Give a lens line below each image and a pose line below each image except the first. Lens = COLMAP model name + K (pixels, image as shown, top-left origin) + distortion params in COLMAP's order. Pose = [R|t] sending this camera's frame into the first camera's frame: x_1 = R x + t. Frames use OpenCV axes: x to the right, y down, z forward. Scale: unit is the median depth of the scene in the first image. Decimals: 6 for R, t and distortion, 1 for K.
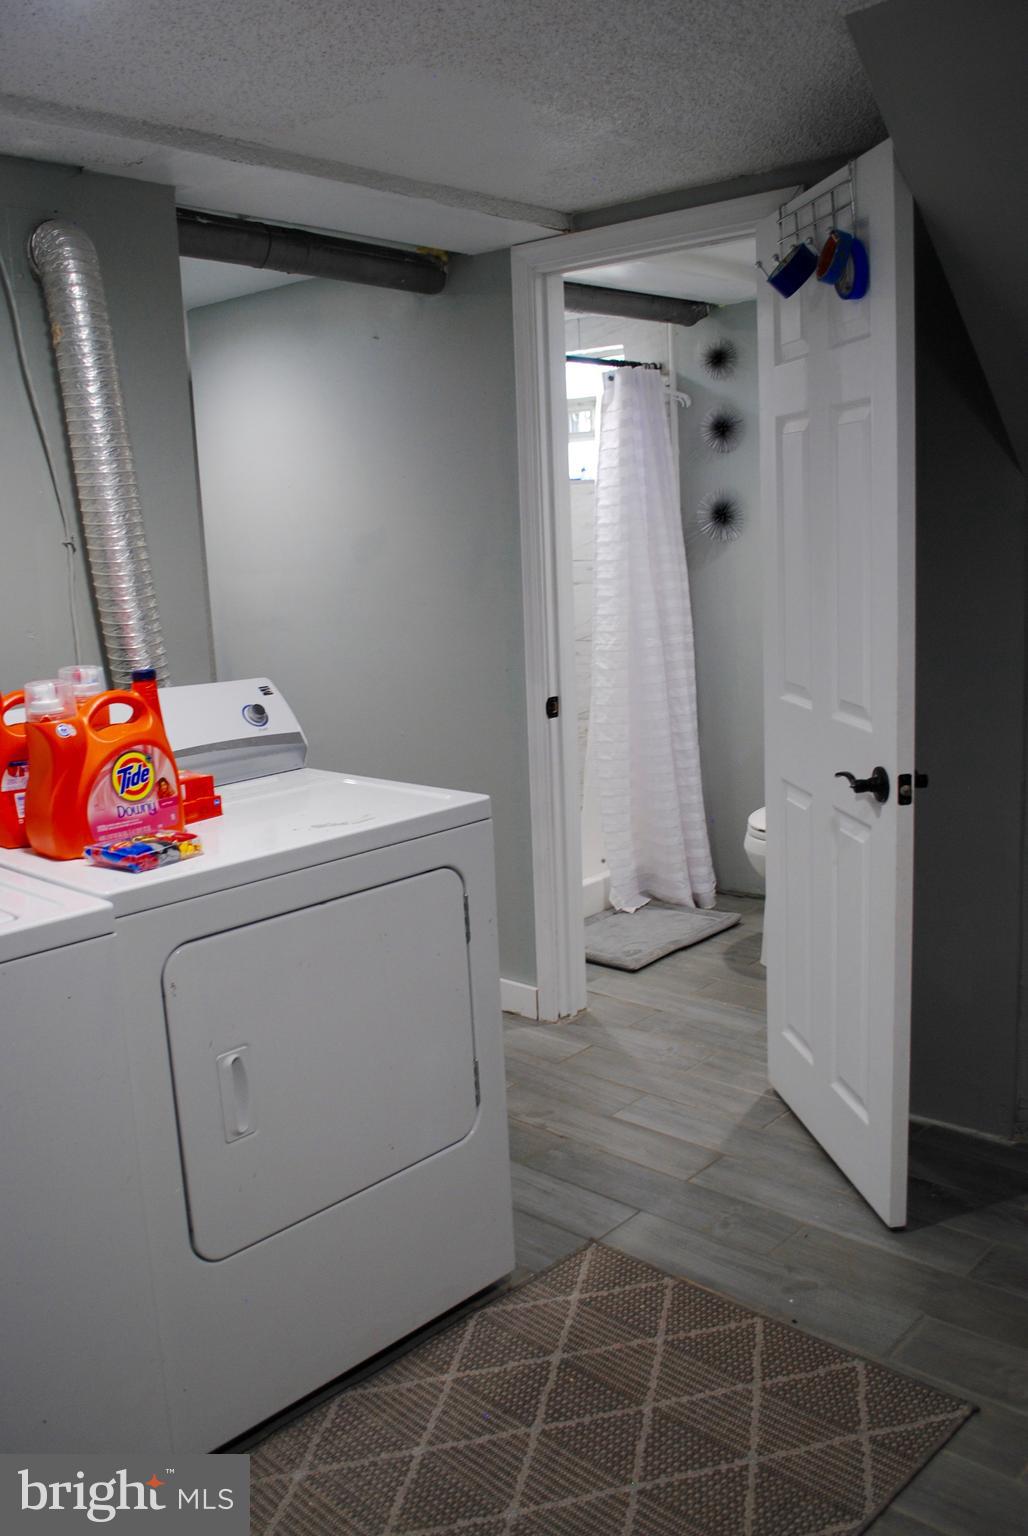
lens RADIAL K [[1211.5, 0, 513.6], [0, 1211.5, 747.7], [0, 0, 1]] dist [-0.088539, 0.013693]
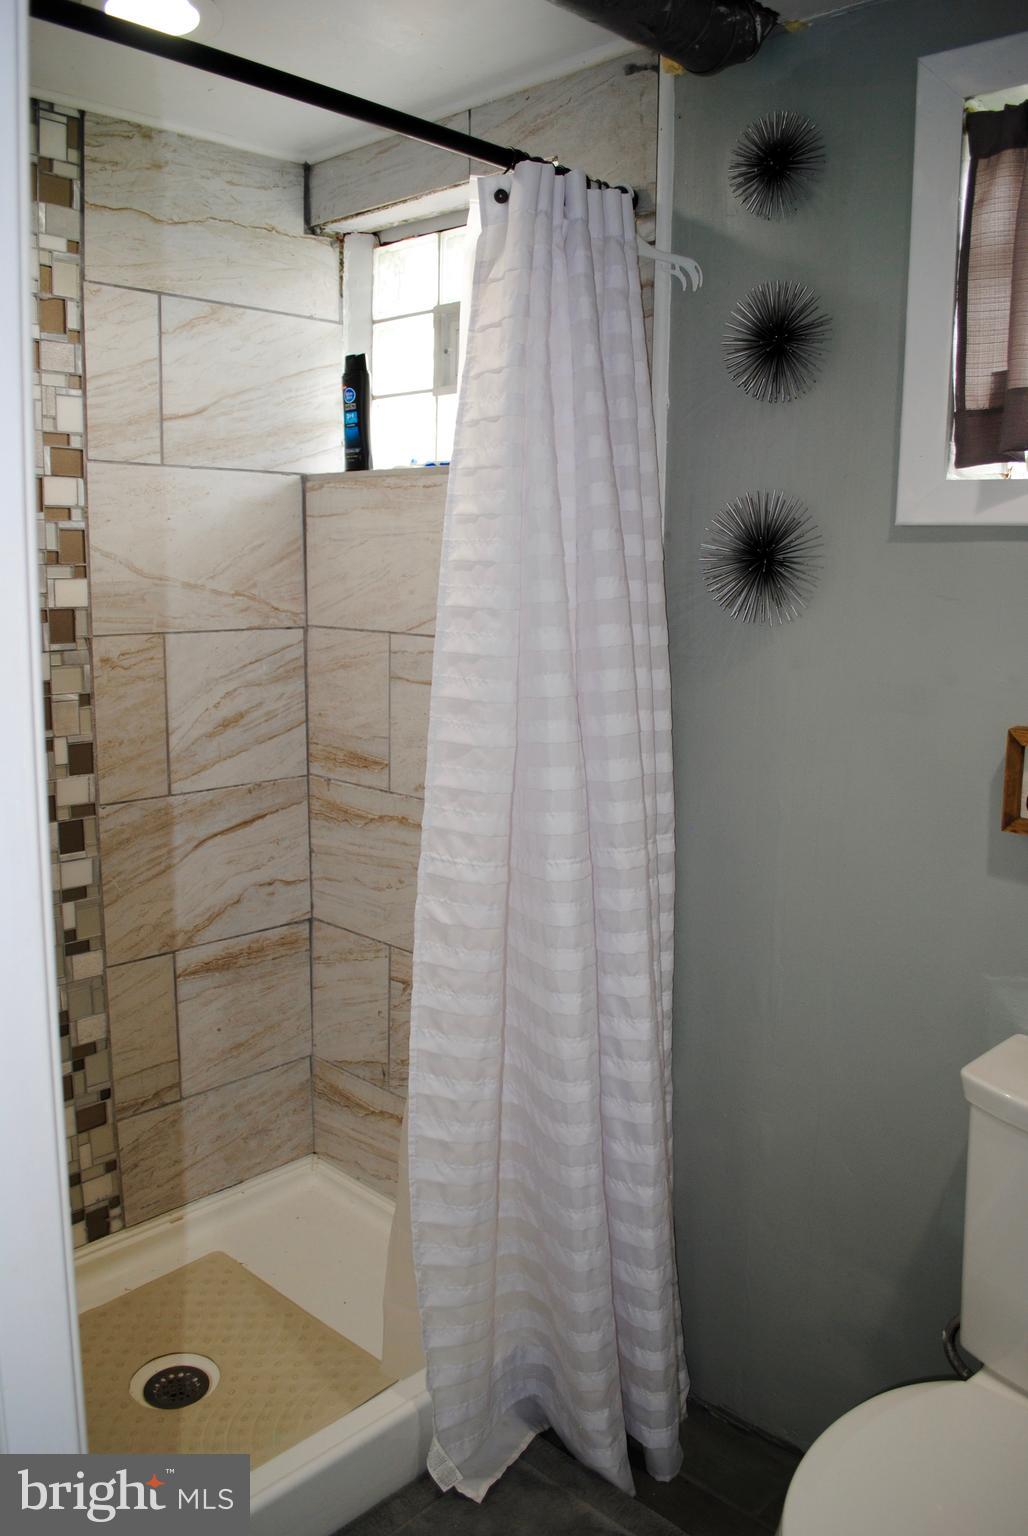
lens RADIAL K [[1211.5, 0, 513.6], [0, 1211.5, 747.7], [0, 0, 1]] dist [-0.088539, 0.013693]
pose [[0.997958, 0.063279, -0.008710, 0.097159], [-0.063316, 0.997985, -0.004020, -0.121848], [0.008438, 0.004564, 0.999954, 0.593327]]
